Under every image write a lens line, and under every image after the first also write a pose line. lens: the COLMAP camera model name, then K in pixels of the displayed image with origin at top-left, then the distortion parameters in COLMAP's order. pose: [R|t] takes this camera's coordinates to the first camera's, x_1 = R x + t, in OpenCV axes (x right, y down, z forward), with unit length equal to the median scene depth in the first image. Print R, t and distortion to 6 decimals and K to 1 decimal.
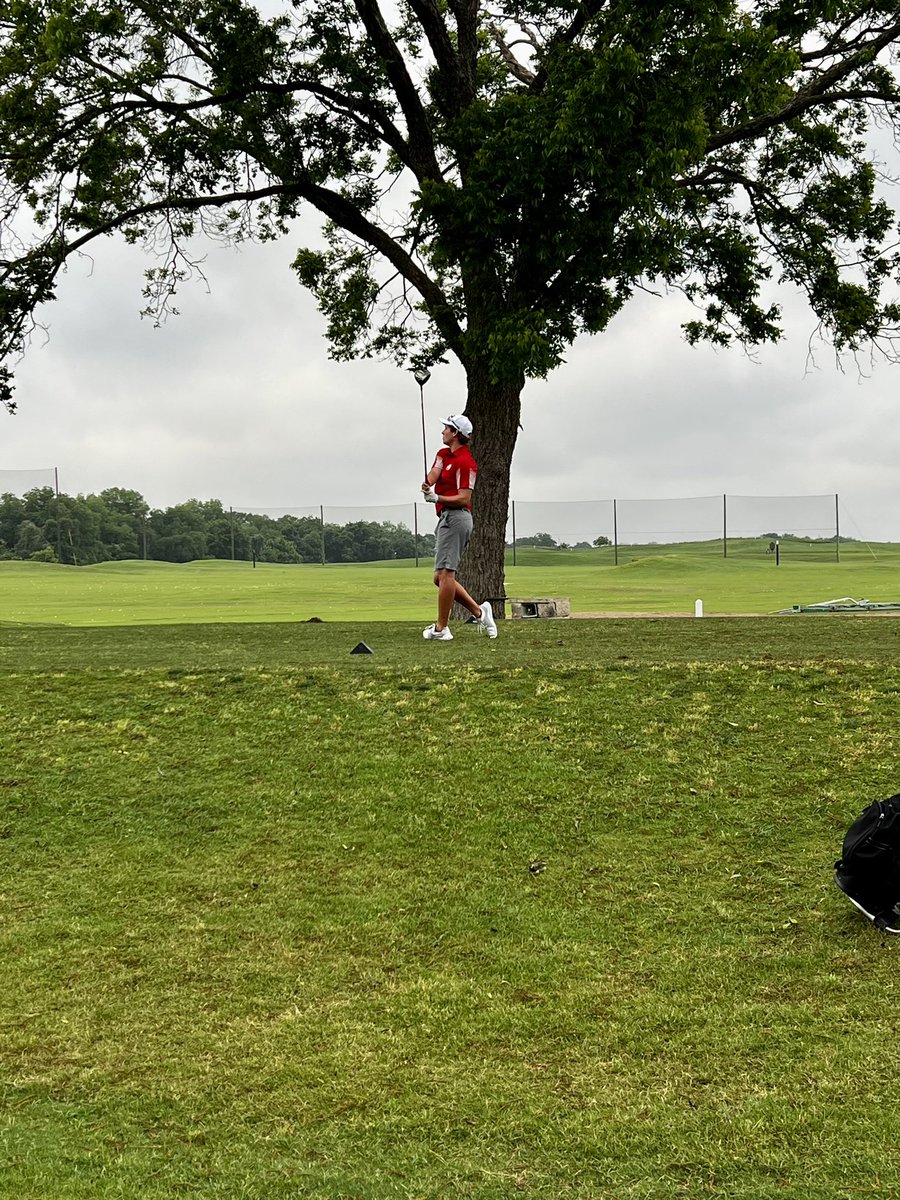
lens RADIAL K [[1798.7, 0, 450.0], [0, 1798.7, 600.0], [0, 0, 1]] dist [0.243116, -0.916847]
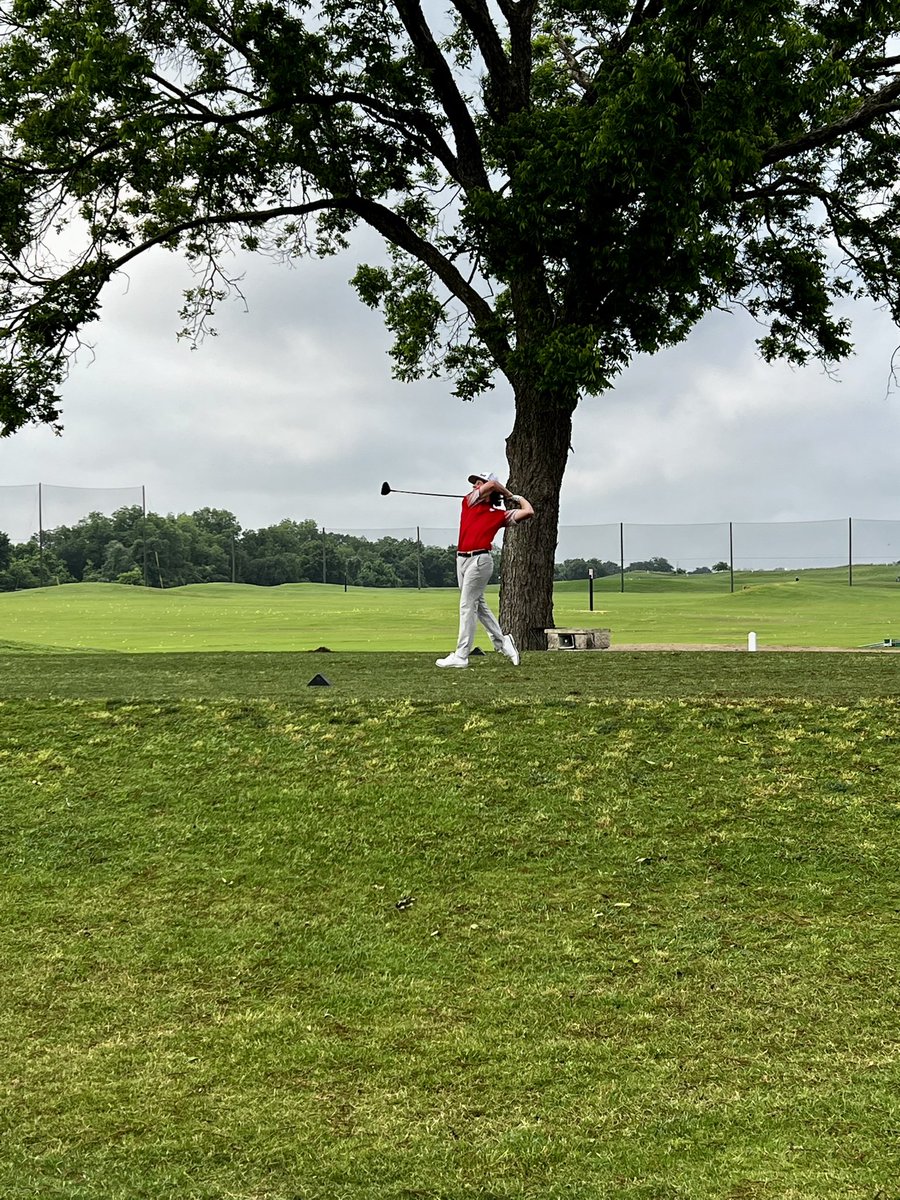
lens RADIAL K [[1917.3, 0, 457.5], [0, 1917.3, 591.4], [0, 0, 1]] dist [0.228262, -0.833217]
pose [[0.998102, 0.009211, -0.060892, 0.109277], [-0.010333, 0.999782, -0.018143, -0.004006], [0.060712, 0.018737, 0.997979, -0.048101]]
